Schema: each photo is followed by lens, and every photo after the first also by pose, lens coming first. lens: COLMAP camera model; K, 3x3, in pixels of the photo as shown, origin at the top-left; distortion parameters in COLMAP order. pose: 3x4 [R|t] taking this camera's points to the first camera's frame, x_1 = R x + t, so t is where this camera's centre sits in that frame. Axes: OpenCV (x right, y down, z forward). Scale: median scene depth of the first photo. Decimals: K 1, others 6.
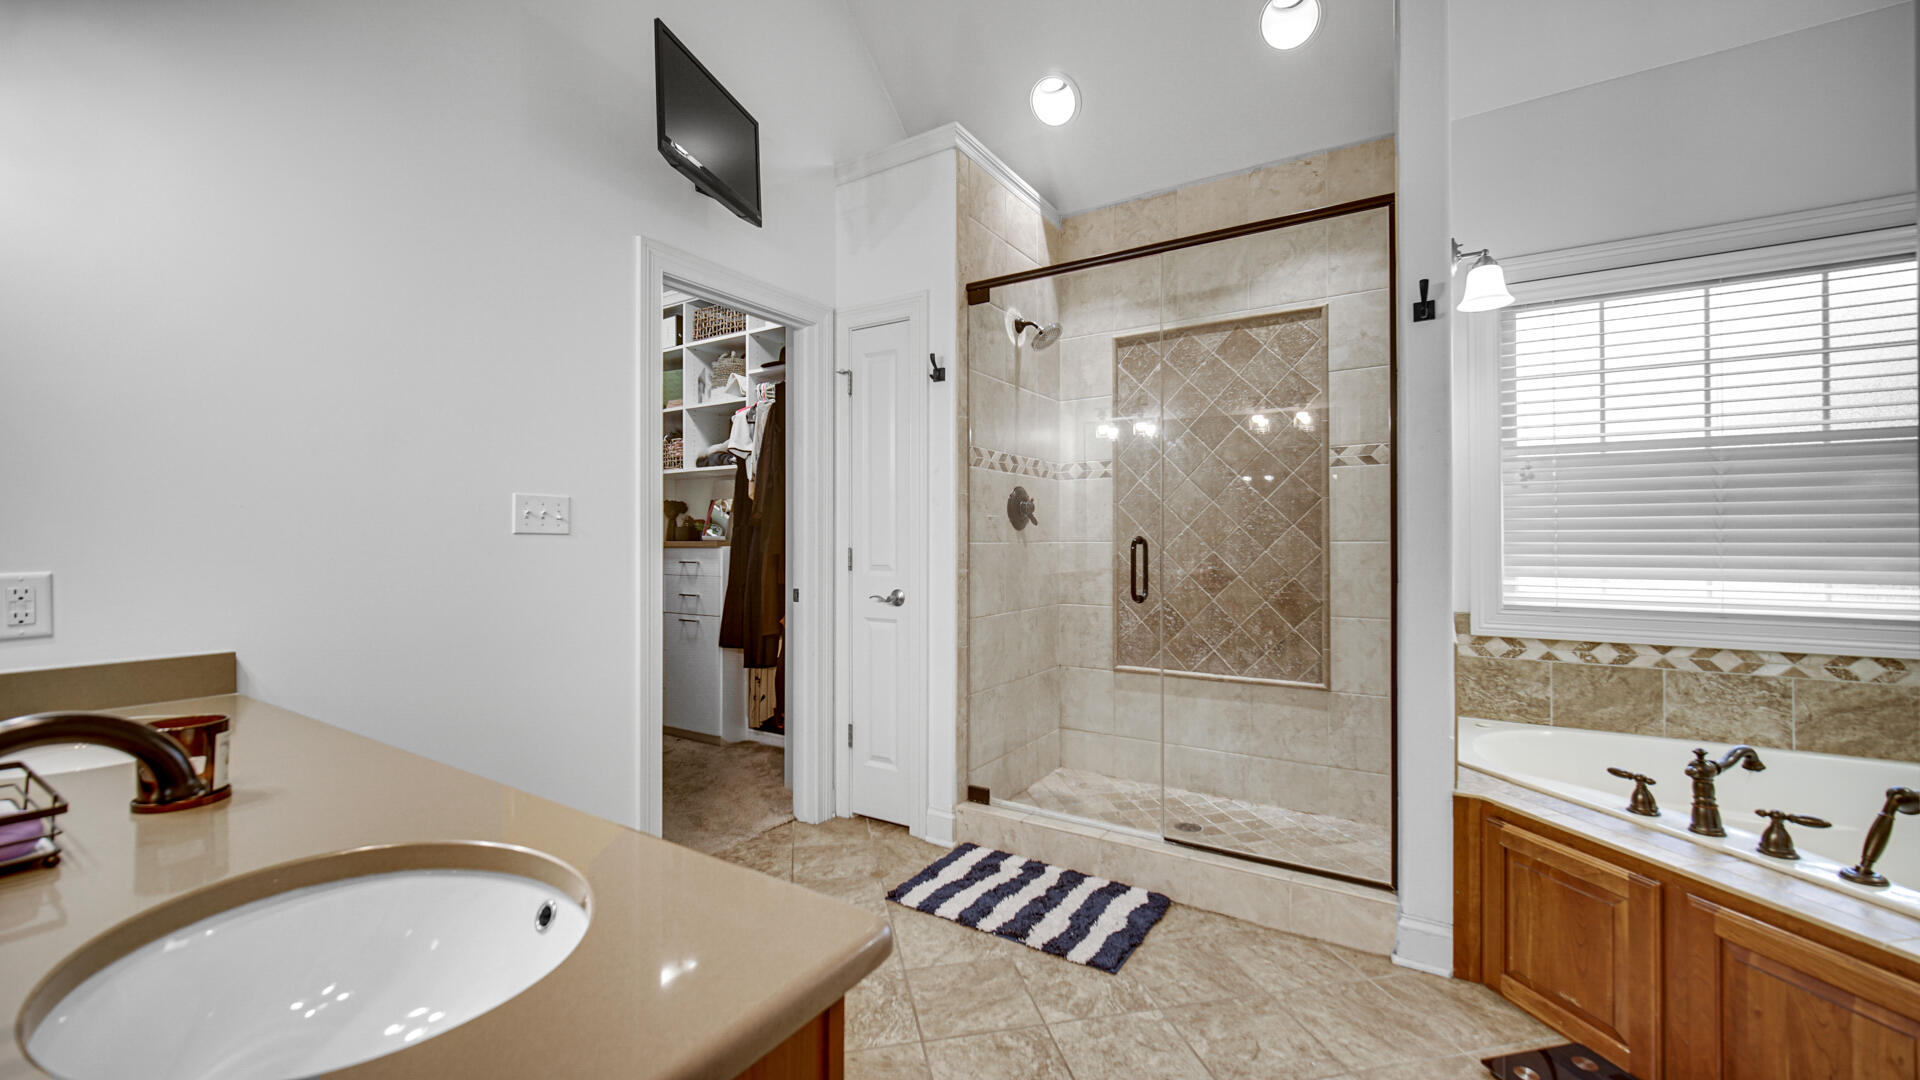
lens RADIAL K [[757.4, 0, 959.2], [0, 757.4, 535.7], [0, 0, 1]] dist [0.000035, -0.000272]
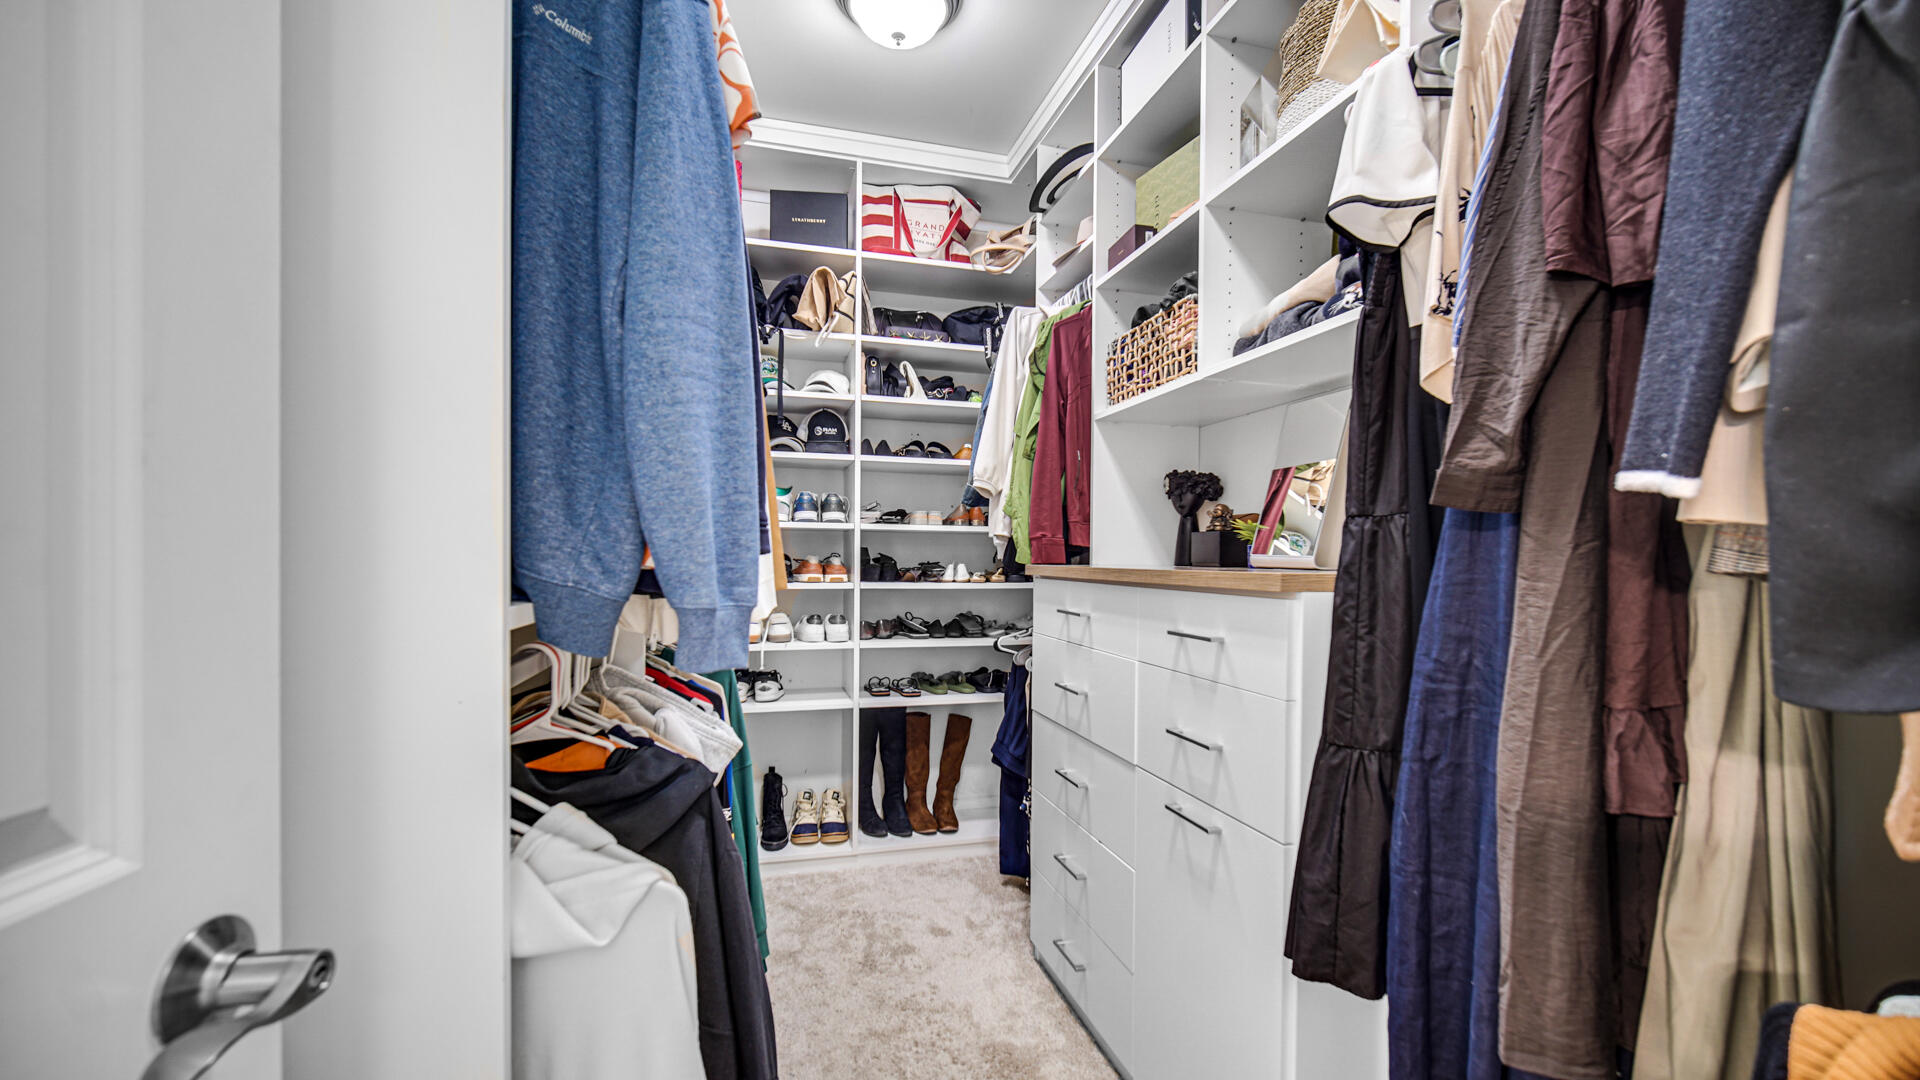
lens RADIAL K [[788.7, 0, 961.1], [0, 788.7, 532.0], [0, 0, 1]] dist [-0.000271, -0.000183]
pose [[0.750418, 0.002398, -0.660960, -0.197961], [-0.020242, 0.999608, -0.019354, -0.000282], [0.660654, 0.027903, 0.750172, 0.641525]]
